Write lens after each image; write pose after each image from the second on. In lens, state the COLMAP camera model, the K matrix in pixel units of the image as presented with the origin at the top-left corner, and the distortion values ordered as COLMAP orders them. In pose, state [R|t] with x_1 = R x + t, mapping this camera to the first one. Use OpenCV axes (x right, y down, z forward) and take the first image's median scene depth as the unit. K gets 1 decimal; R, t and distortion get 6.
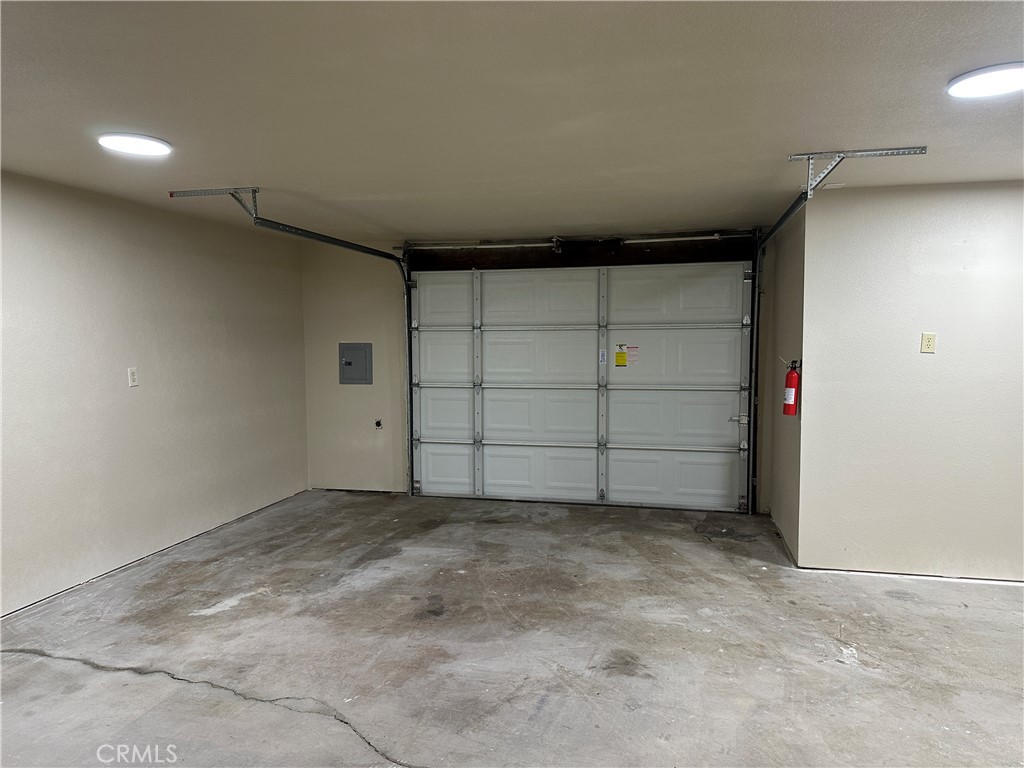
lens RADIAL K [[708.0, 0, 514.4], [0, 708.0, 380.1], [0, 0, 1]] dist [0.010590, -0.012005]
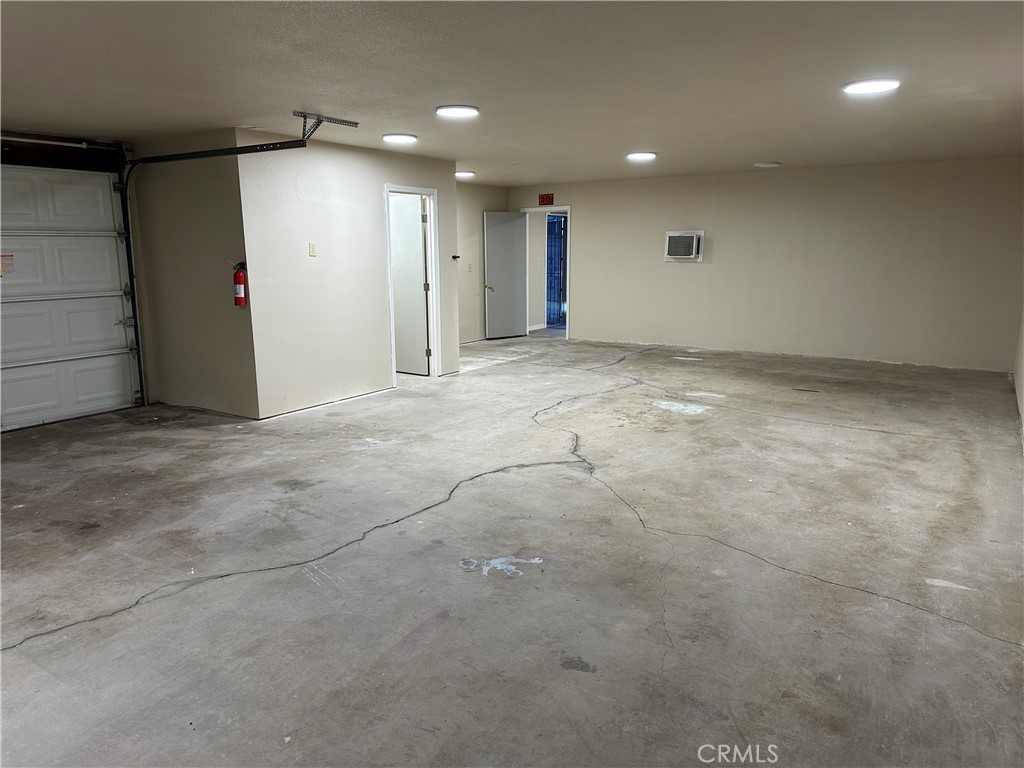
lens RADIAL K [[708.0, 0, 509.6], [0, 708.0, 378.6], [0, 0, 1]] dist [0.010590, -0.012005]
pose [[0.357537, -0.175218, 0.917314, -0.677993], [0.059849, 0.984522, 0.164728, -0.004456], [-0.931979, -0.003996, 0.362490, 0.080438]]
